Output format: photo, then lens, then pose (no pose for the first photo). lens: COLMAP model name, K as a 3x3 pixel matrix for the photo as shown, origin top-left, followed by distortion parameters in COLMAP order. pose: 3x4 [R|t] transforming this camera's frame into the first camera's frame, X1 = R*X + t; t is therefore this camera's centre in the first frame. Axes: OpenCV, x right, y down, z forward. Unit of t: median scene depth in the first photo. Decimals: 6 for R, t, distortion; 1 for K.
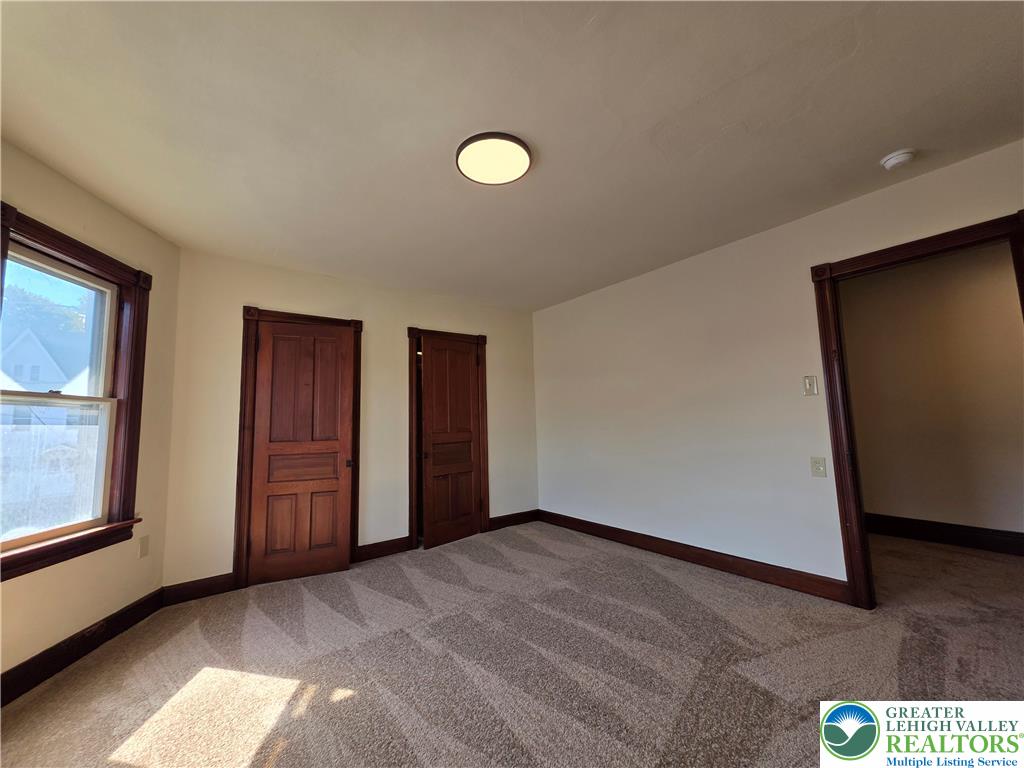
lens RADIAL K [[407.2, 0, 510.7], [0, 407.2, 381.1], [0, 0, 1]] dist [0.009790, -0.001547]
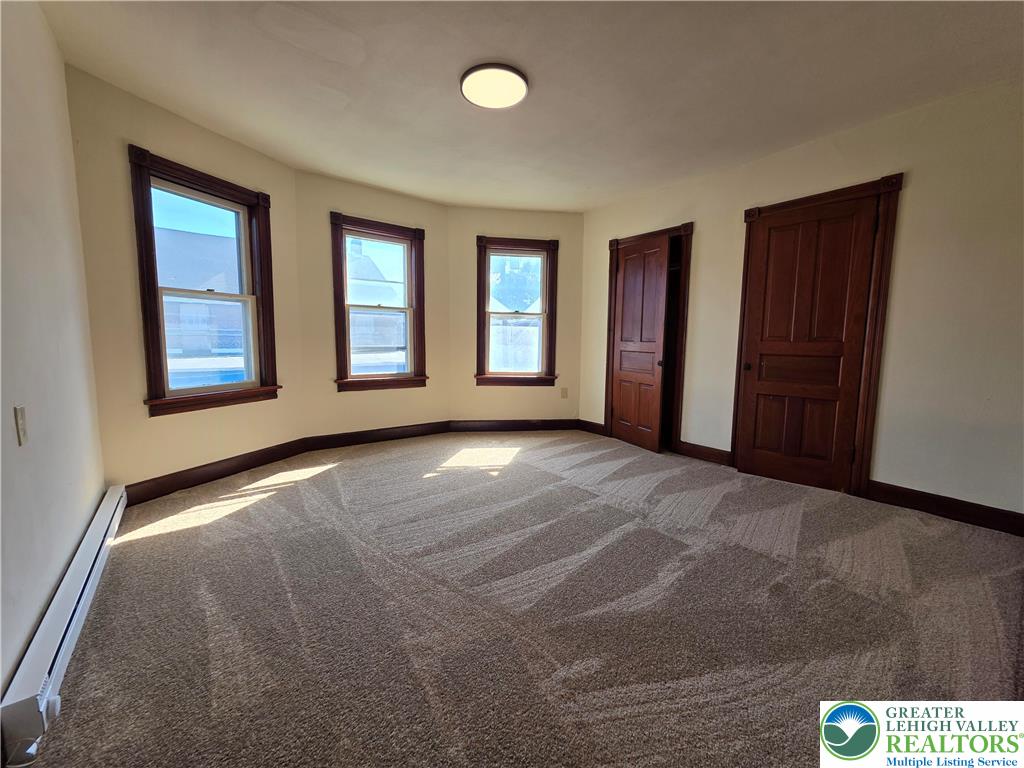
lens RADIAL K [[407.2, 0, 517.5], [0, 407.2, 384.2], [0, 0, 1]] dist [0.009790, -0.001547]
pose [[0.014294, 0.135890, -0.990621, 0.755136], [0.086867, 0.986807, 0.136620, 0.077140], [0.996117, -0.088005, 0.002301, 0.645700]]
